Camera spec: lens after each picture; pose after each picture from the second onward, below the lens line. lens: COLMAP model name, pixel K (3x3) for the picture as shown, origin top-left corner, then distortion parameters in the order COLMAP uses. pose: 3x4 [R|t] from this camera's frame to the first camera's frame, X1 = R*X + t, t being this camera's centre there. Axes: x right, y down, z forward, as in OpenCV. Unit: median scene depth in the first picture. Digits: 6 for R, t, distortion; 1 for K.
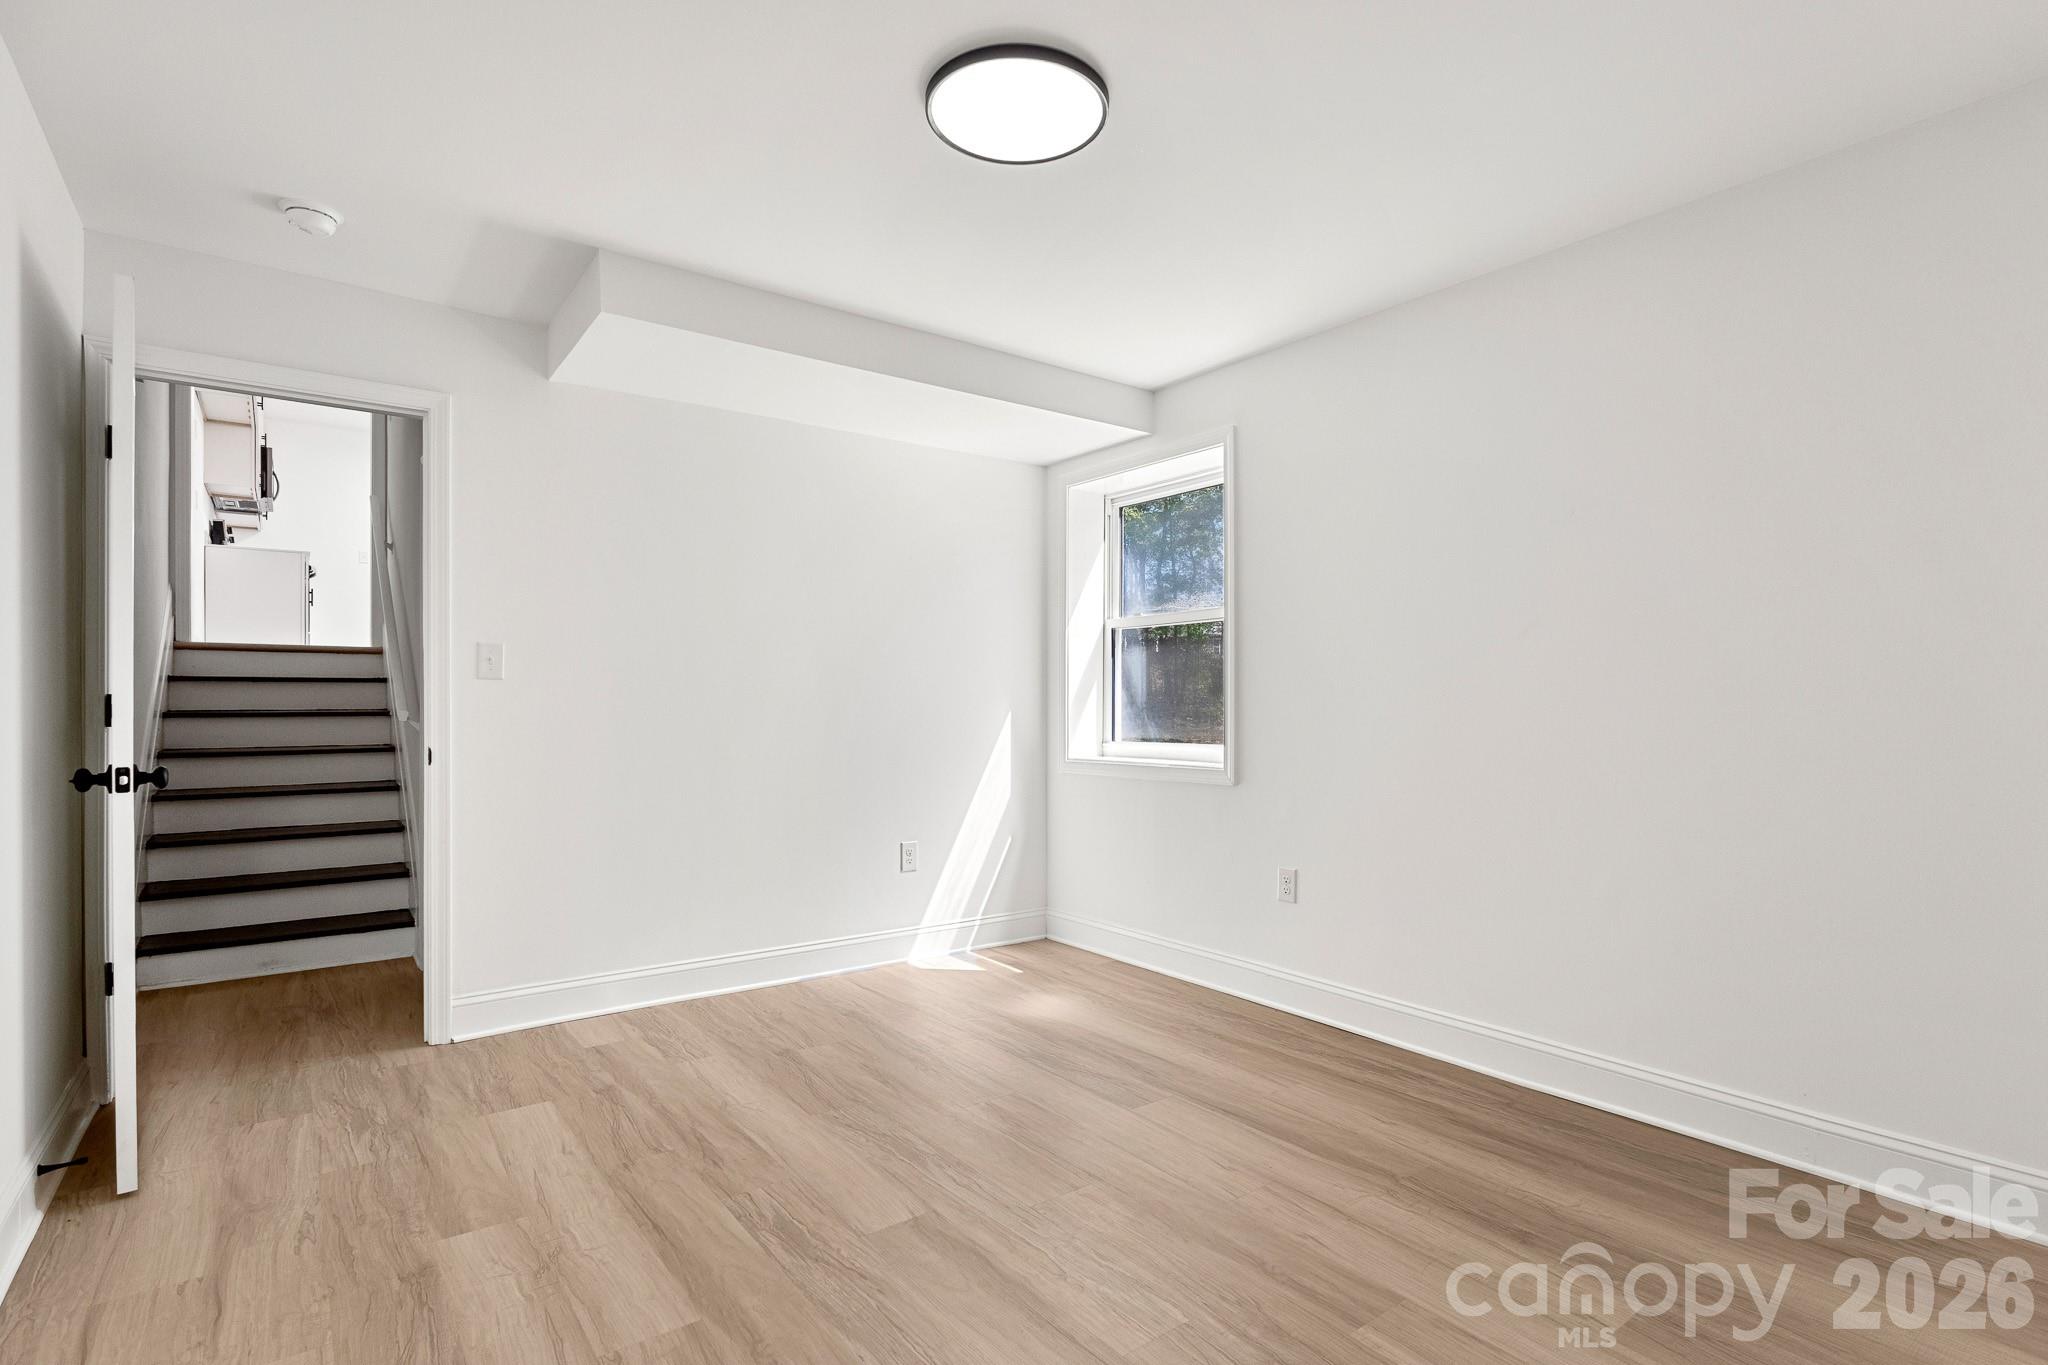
lens RADIAL K [[974.4, 0, 1033.8], [0, 974.4, 694.8], [0, 0, 1]] dist [-0.003596, -0.000522]
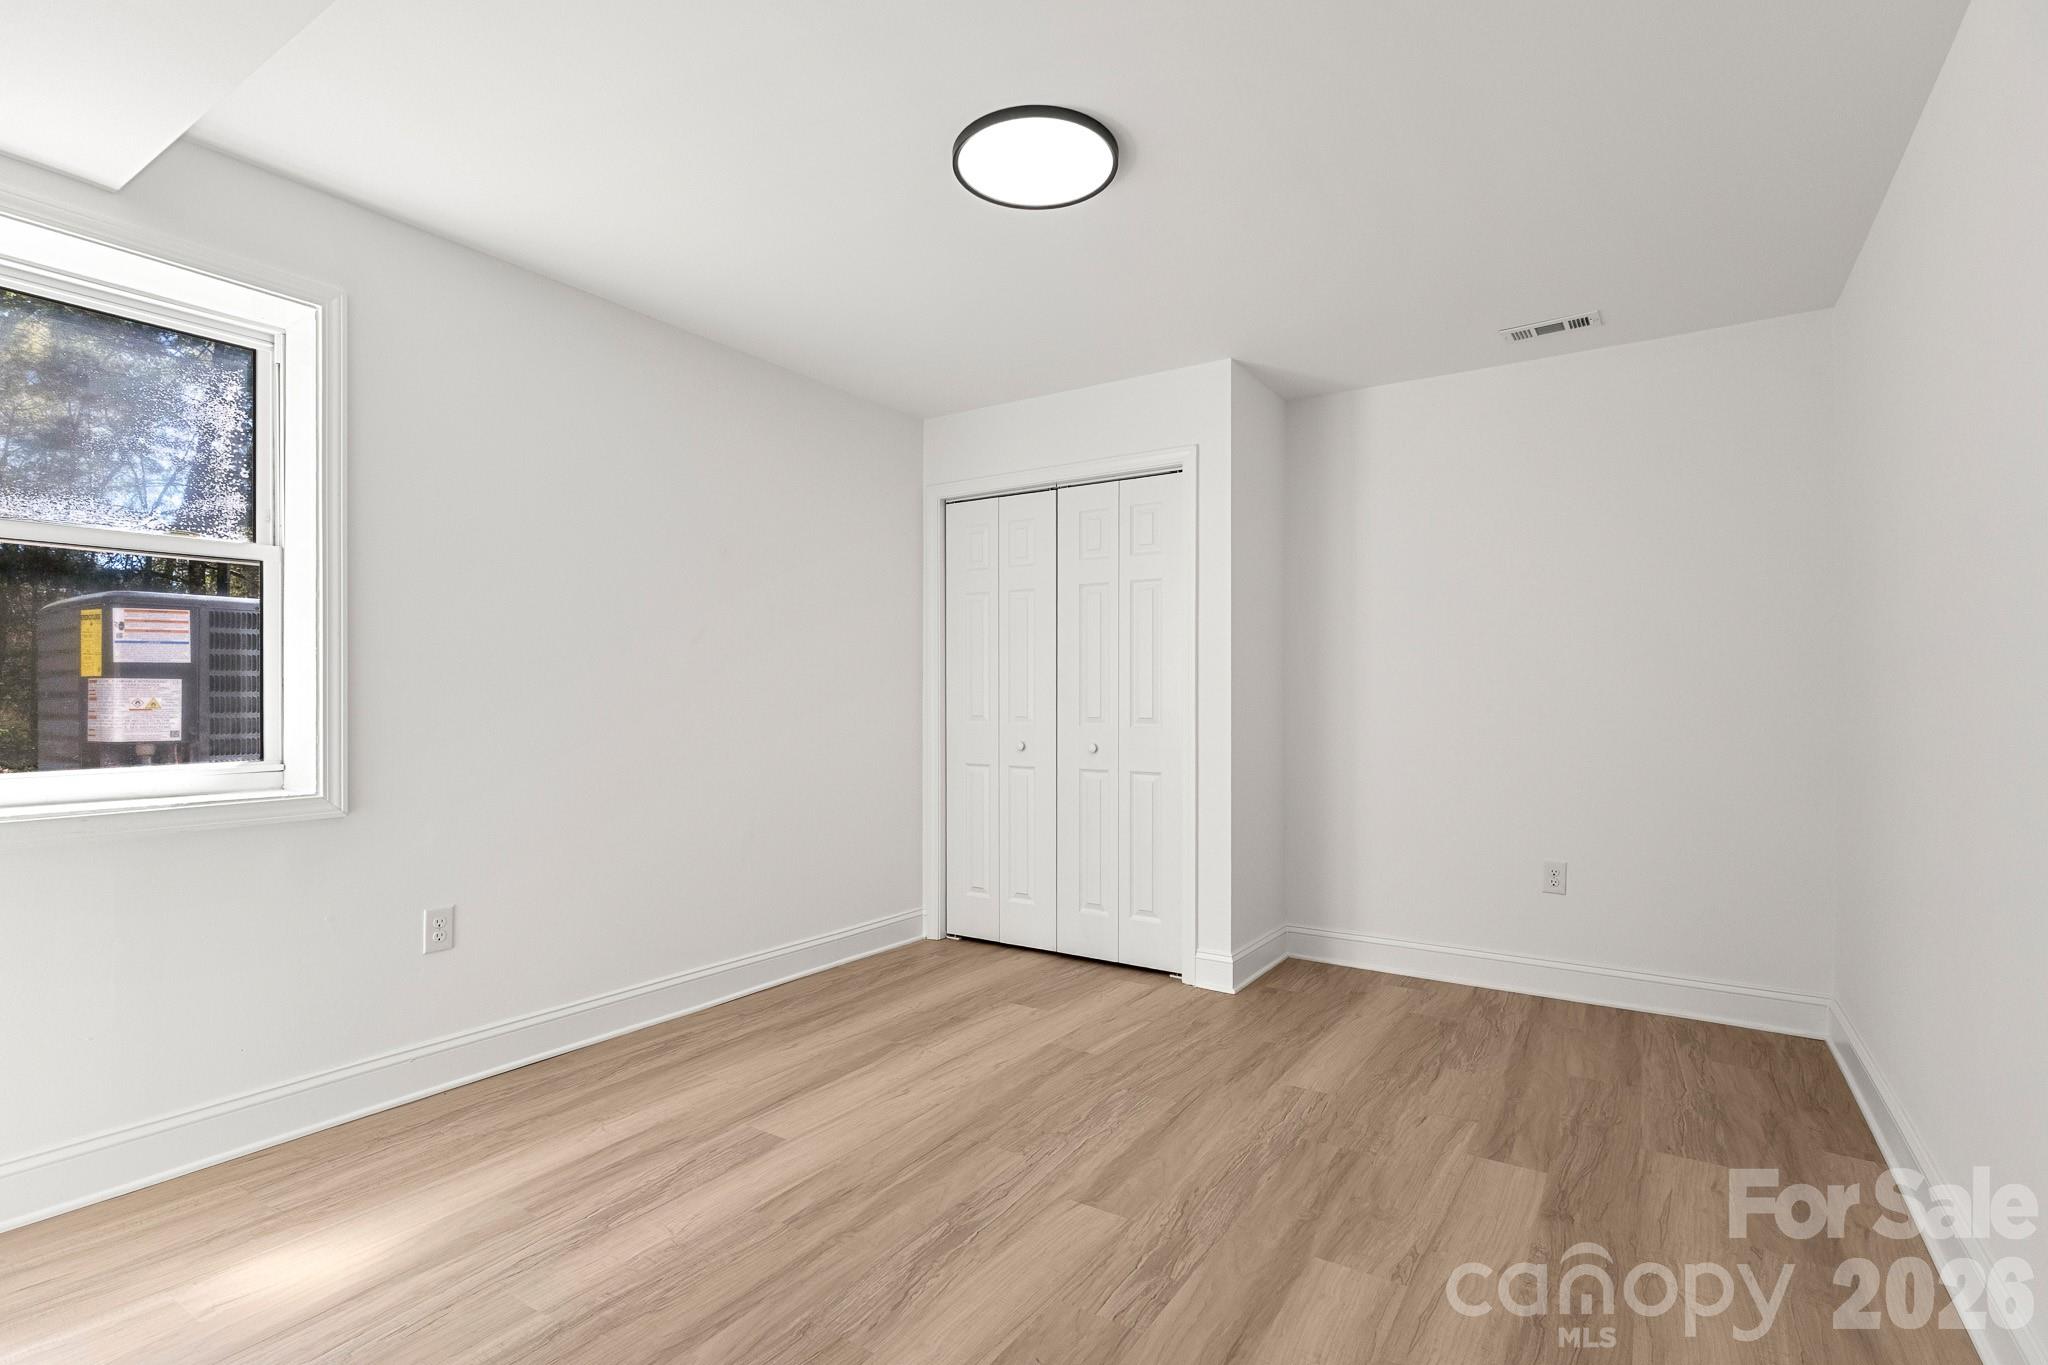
lens RADIAL K [[941.7, 0, 1018.0], [0, 941.7, 686.9], [0, 0, 1]] dist [0.001390, -0.000063]
pose [[-0.309984, 0.013879, 0.950640, -0.863749], [-0.011265, 0.999770, -0.018269, 0.012590], [-0.950675, -0.016372, -0.309756, 1.135524]]
